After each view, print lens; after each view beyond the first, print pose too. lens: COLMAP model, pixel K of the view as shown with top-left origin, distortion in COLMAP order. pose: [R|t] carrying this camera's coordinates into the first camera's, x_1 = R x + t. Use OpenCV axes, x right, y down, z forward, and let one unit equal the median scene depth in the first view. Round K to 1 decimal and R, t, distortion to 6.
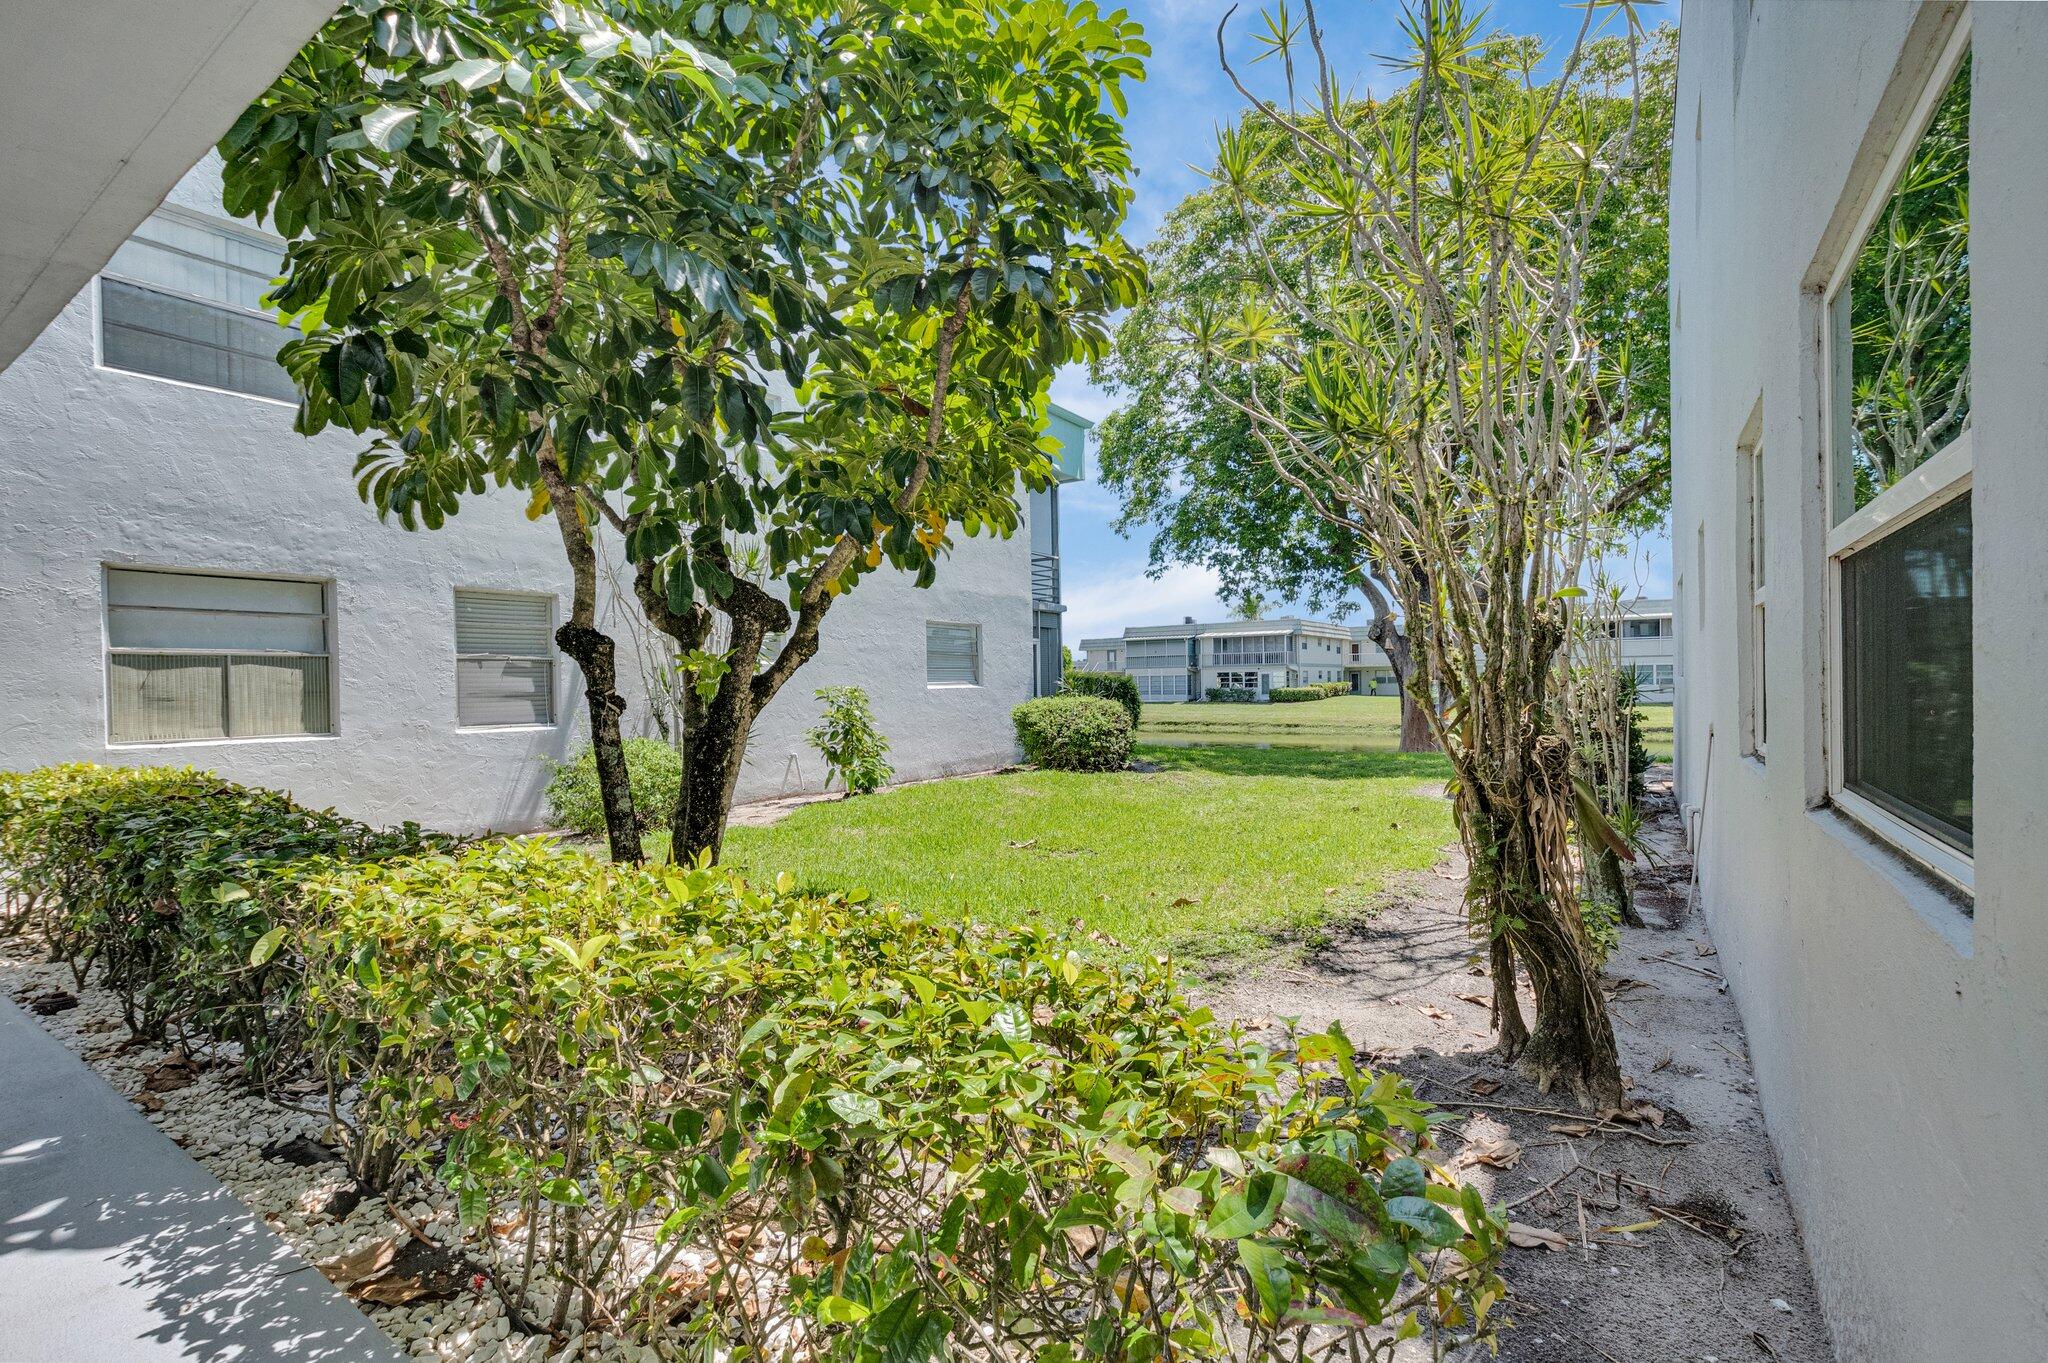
lens RADIAL K [[896.3, 0, 1034.0], [0, 896.3, 680.5], [0, 0, 1]] dist [0.001376, 0.000626]
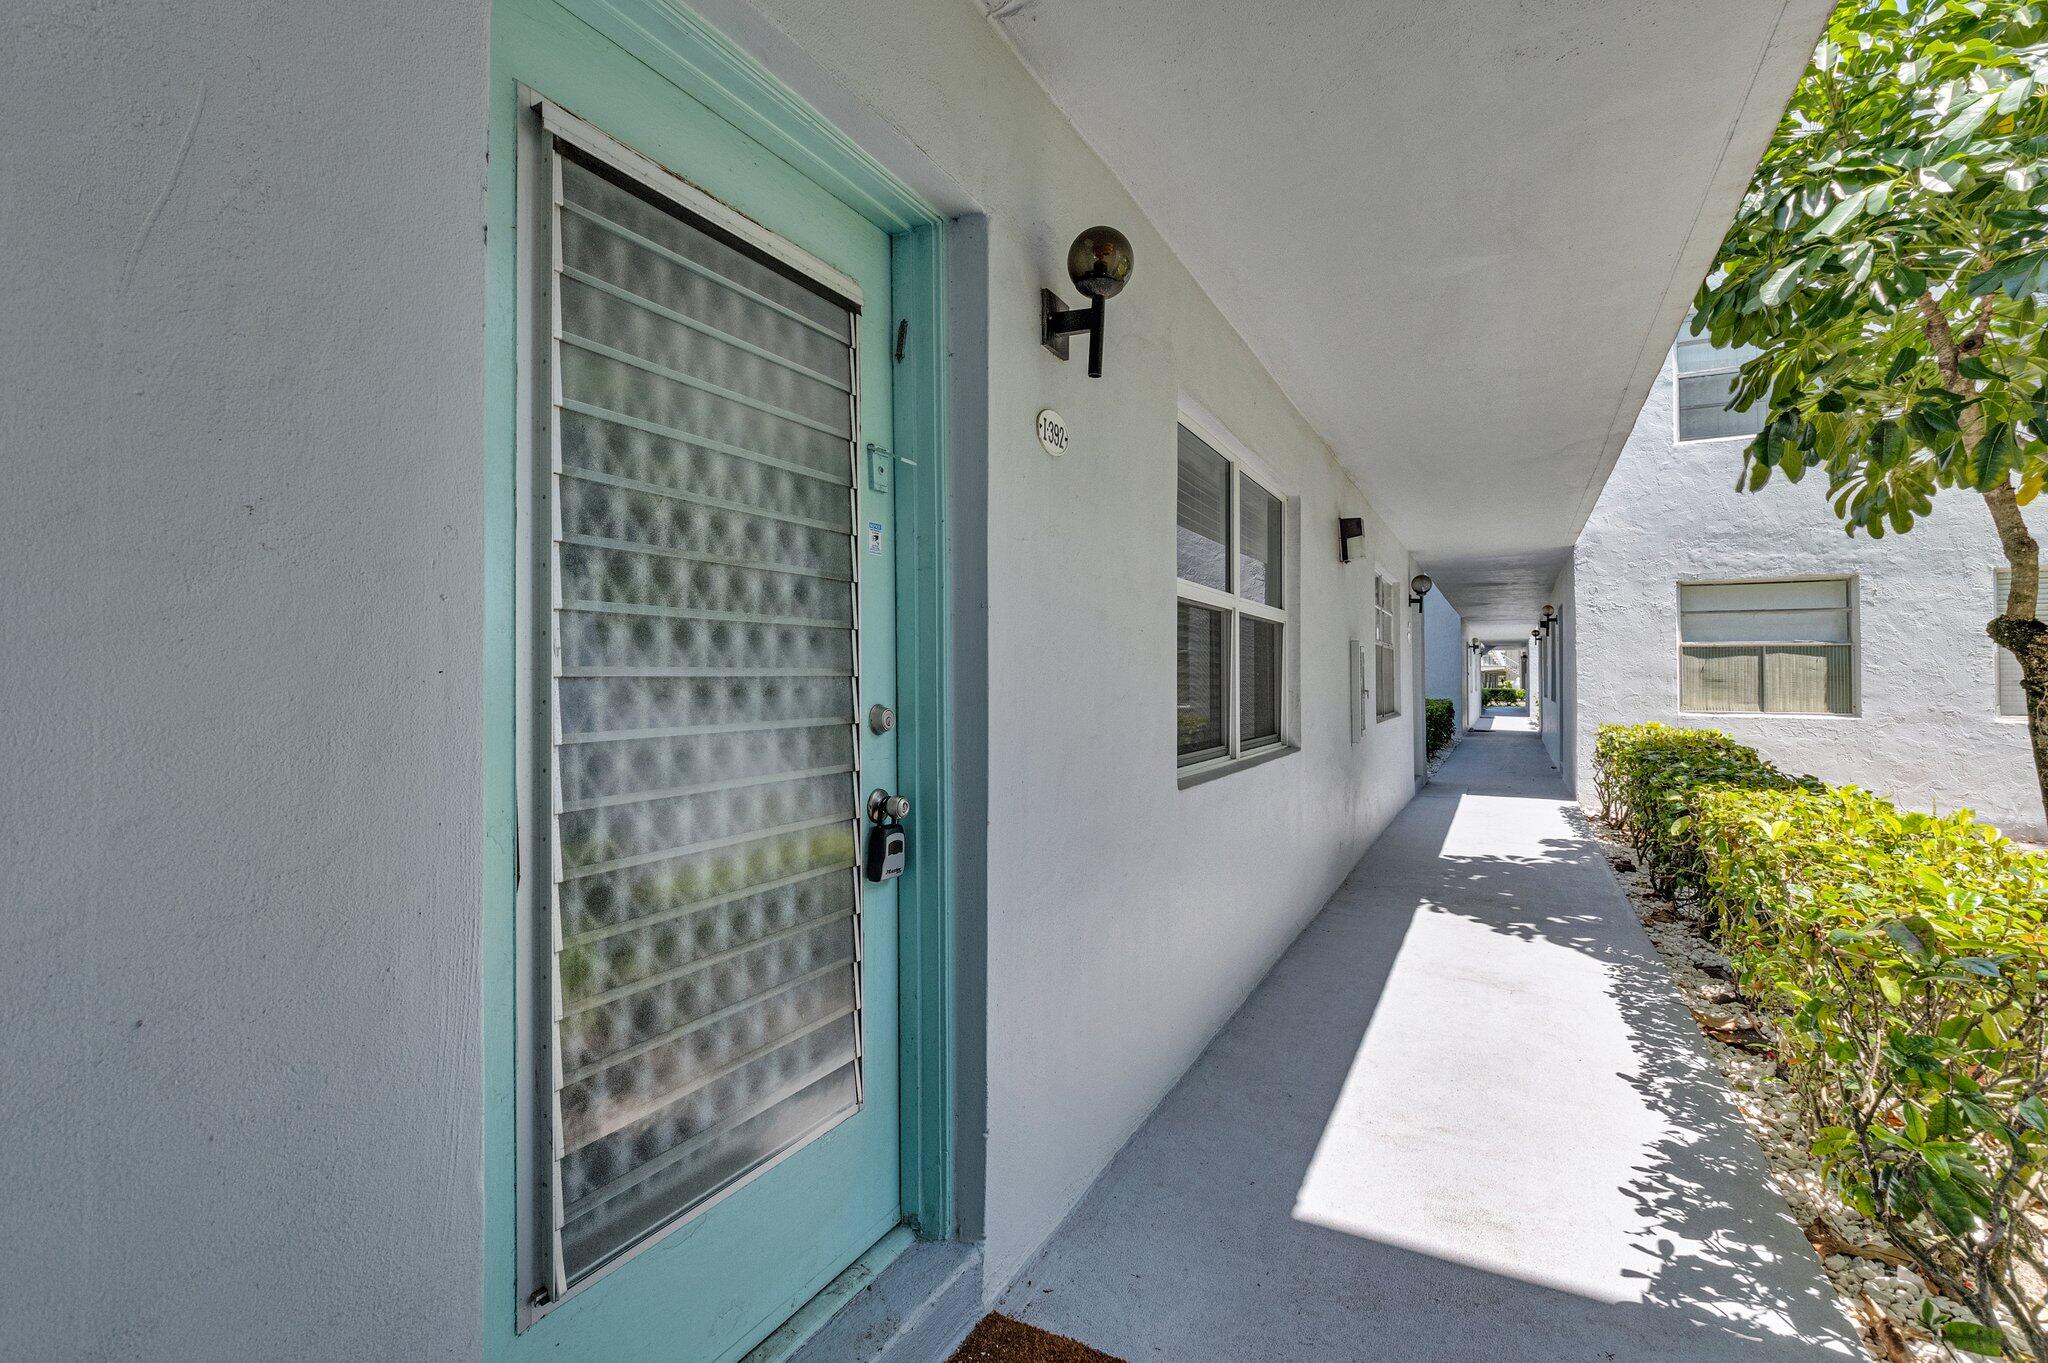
lens RADIAL K [[896.3, 0, 1034.0], [0, 896.3, 680.5], [0, 0, 1]] dist [0.001376, 0.000626]
pose [[0.103003, 0.020808, -0.994463, 0.259042], [-0.001896, 0.999783, 0.020722, -0.004948], [0.994679, -0.000249, 0.103020, -0.145407]]
